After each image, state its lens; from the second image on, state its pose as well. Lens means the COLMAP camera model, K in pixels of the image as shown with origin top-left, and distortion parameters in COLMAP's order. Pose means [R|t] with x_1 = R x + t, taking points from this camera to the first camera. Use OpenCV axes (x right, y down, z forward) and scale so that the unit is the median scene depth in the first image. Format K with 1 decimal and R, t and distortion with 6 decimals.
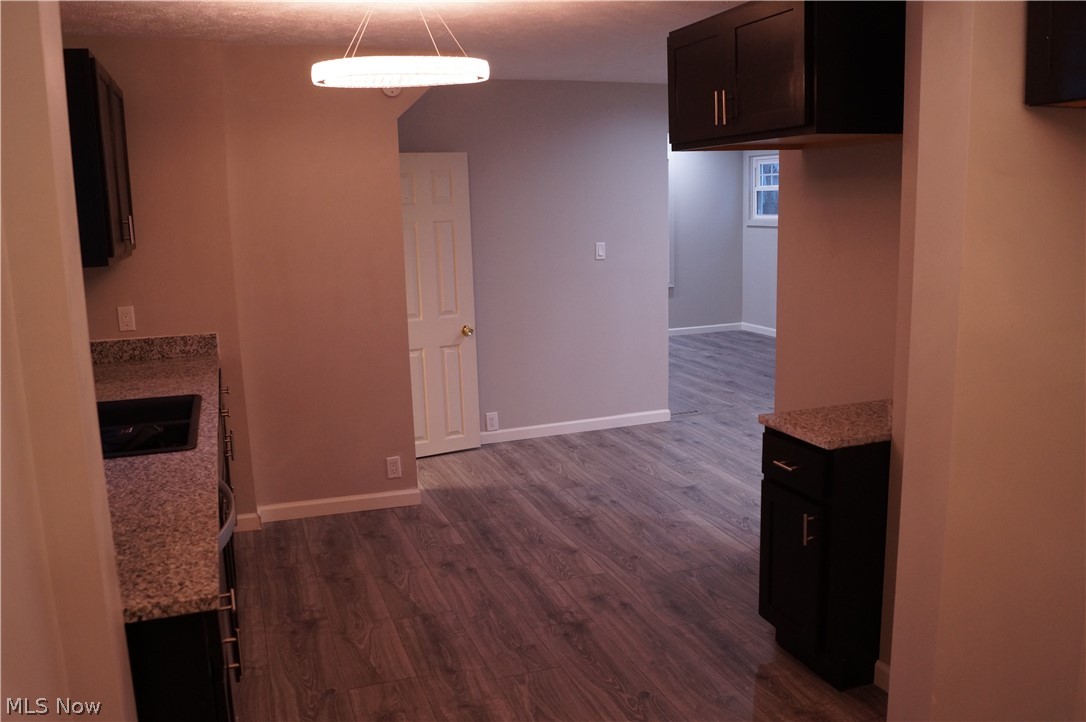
lens RADIAL K [[859.4, 0, 538.5], [0, 859.4, 378.3], [0, 0, 1]] dist [-0.077643, 0.011504]
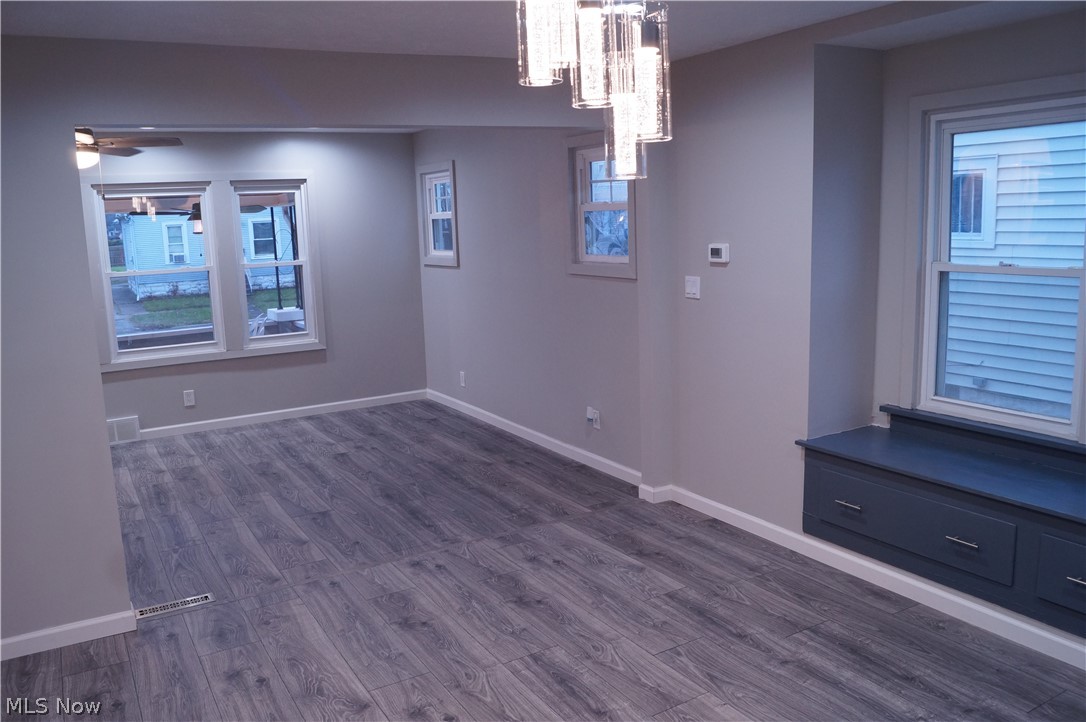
lens RADIAL K [[859.4, 0, 542.5], [0, 859.4, 351.0], [0, 0, 1]] dist [-0.077643, 0.011504]
pose [[0.979815, -0.033558, 0.197071, 0.426699], [0.044123, 0.997801, -0.049469, -0.131577], [-0.194978, 0.057166, 0.979140, 0.528094]]
